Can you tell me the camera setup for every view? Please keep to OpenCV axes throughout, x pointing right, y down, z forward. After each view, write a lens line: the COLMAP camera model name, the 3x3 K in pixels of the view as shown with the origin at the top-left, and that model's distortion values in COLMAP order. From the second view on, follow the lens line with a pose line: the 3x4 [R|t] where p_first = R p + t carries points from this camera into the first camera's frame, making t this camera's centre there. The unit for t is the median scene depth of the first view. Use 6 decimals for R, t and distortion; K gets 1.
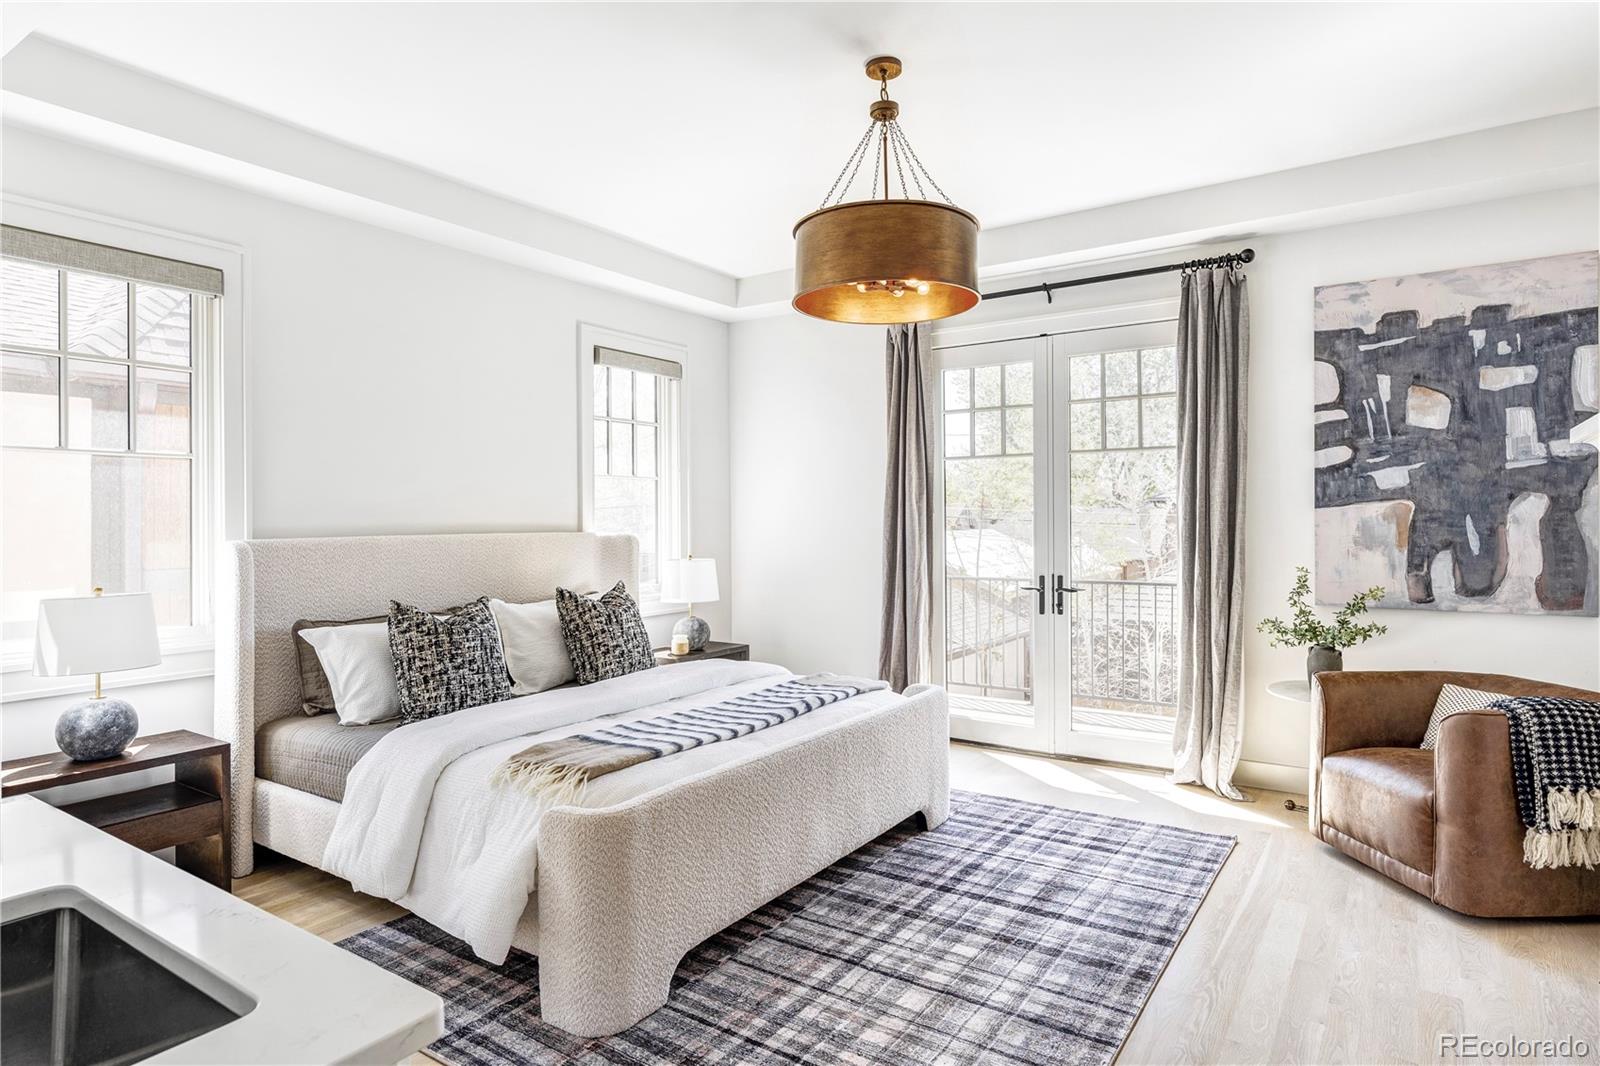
lens RADIAL K [[897.6, 0, 803.2], [0, 897.6, 525.4], [0, 0, 1]] dist [-0.001703, -0.000164]
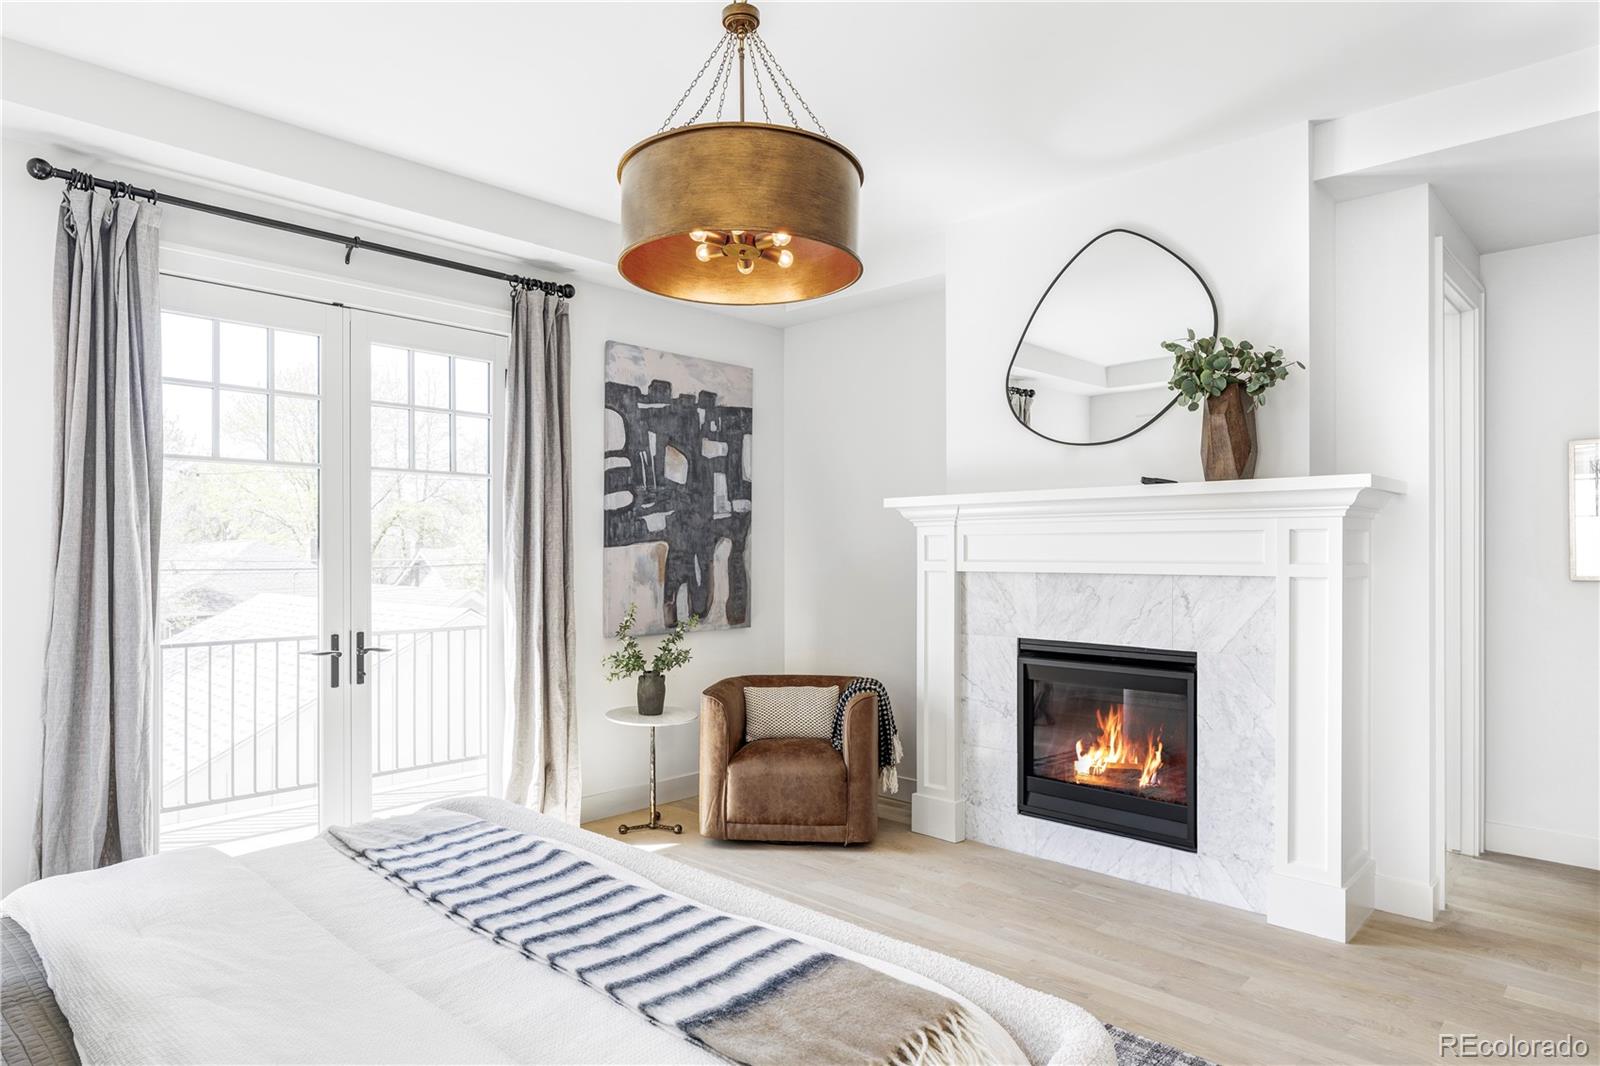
lens RADIAL K [[968.1, 0, 802.9], [0, 968.1, 547.1], [0, 0, 1]] dist [0.004208, 0.000364]
pose [[0.150310, 0.007973, 0.988607, -0.554767], [-0.000625, 0.999968, -0.007970, -0.010661], [-0.988639, 0.000580, 0.150311, 0.622769]]
